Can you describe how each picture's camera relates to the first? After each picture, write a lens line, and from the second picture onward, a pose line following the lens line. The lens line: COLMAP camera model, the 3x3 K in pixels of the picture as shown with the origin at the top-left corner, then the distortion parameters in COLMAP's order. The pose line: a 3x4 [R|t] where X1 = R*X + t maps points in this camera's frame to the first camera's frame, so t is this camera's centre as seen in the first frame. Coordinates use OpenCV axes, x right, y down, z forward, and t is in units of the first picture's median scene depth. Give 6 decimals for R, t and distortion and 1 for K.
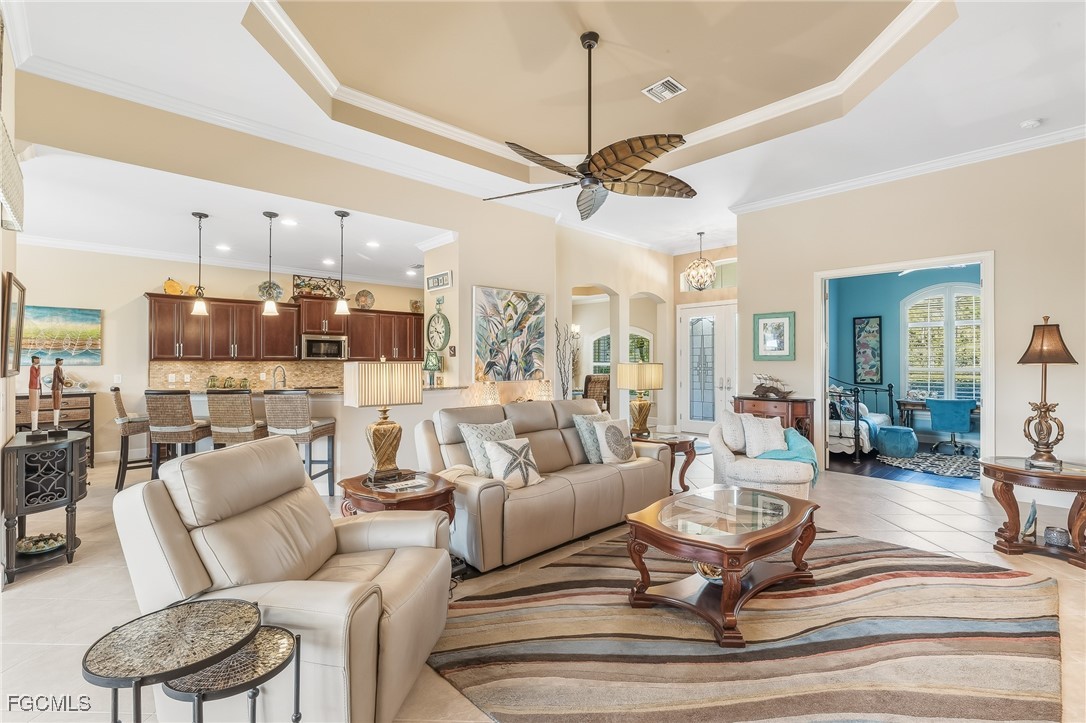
lens RADIAL K [[491.3, 0, 544.7], [0, 491.3, 359.5], [0, 0, 1]] dist [-0.000088, -0.000052]
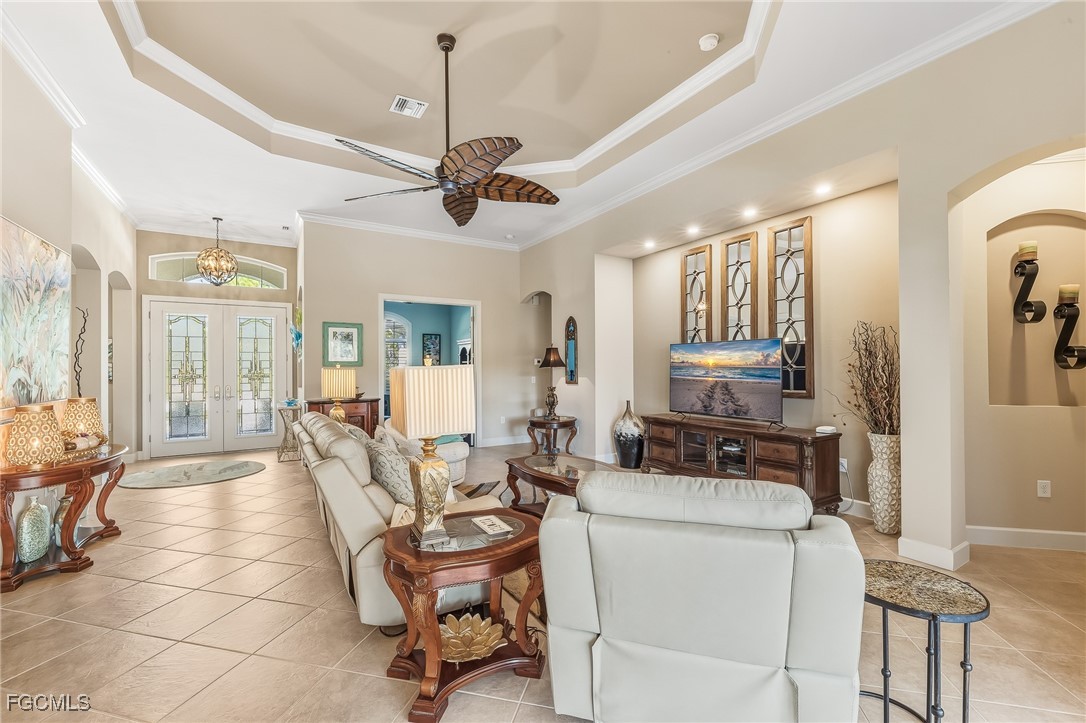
lens RADIAL K [[458.3, 0, 545.7], [0, 458.3, 365.4], [0, 0, 1]] dist [0.001345, 0.000054]
pose [[0.208641, 0.002191, 0.977990, -0.345192], [0.001055, 0.999996, -0.002465, 0.002254], [-0.977992, 0.001547, 0.208638, 0.267498]]
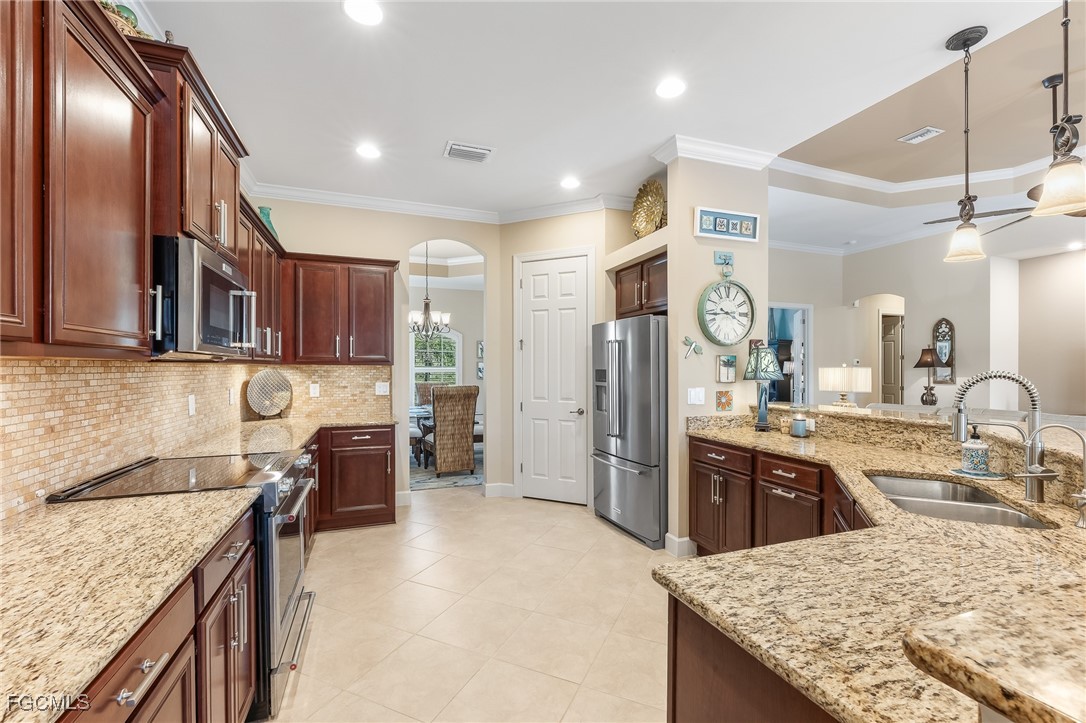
lens RADIAL K [[458.3, 0, 545.7], [0, 458.3, 365.4], [0, 0, 1]] dist [0.001345, 0.000054]
pose [[0.382070, 0.005321, 0.924118, -0.594854], [-0.003077, 0.999985, -0.004486, 0.005878], [-0.924128, -0.001129, 0.382080, 0.743783]]
